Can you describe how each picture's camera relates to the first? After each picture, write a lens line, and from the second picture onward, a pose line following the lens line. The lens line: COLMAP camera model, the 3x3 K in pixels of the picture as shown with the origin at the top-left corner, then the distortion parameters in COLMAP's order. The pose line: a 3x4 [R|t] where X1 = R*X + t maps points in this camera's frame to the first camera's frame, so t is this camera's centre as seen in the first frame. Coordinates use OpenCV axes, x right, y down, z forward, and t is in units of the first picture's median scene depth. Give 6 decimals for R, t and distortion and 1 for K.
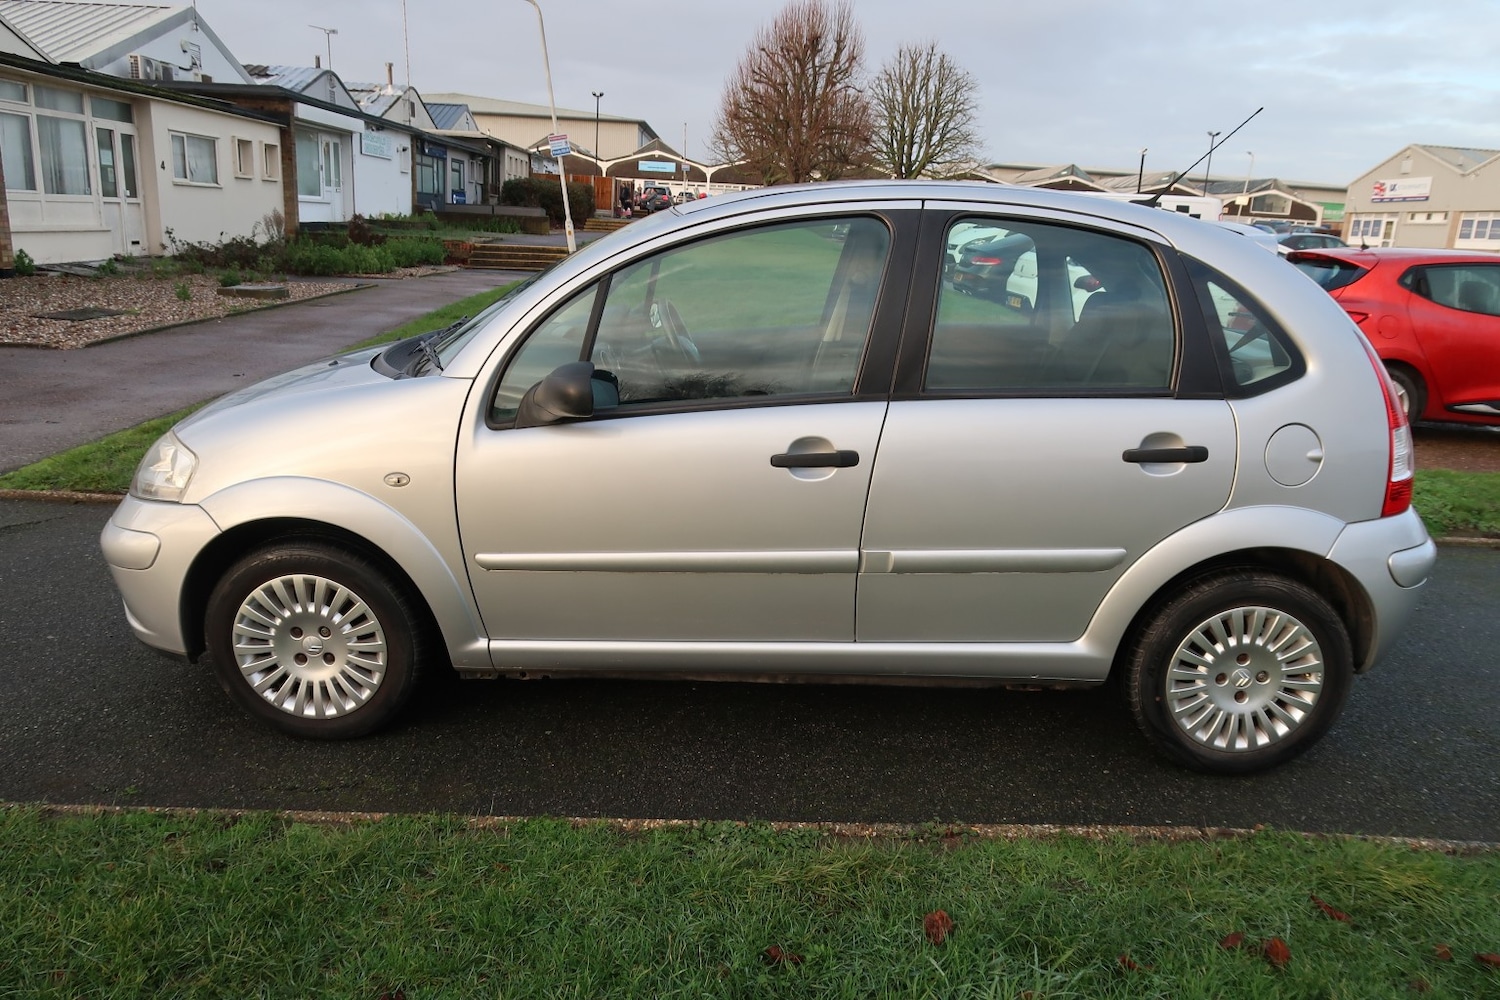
lens RADIAL K [[1037.2, 0, 745.9], [0, 1037.2, 508.0], [0, 0, 1]] dist [-0.028760, 0.013430]
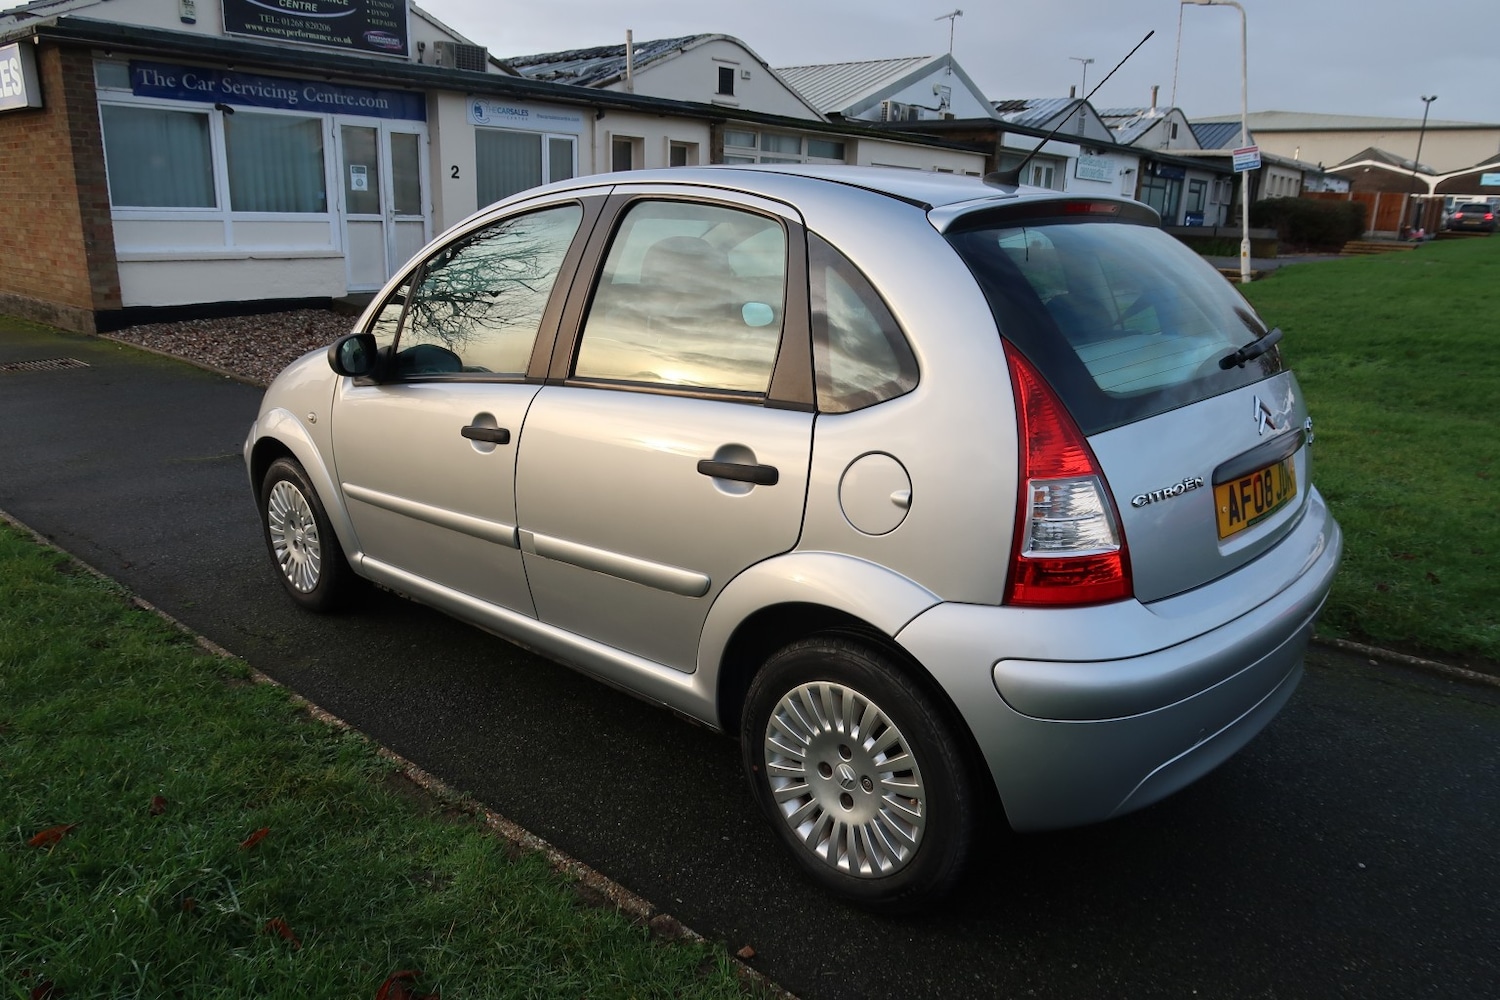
lens RADIAL K [[1037.2, 0, 746.2], [0, 1037.2, 509.3], [0, 0, 1]] dist [-0.028760, 0.013430]
pose [[0.751748, 0.152164, -0.641655, 0.838059], [-0.166421, 0.985296, 0.038681, -0.048366], [0.638106, 0.077706, 0.766018, 0.317946]]
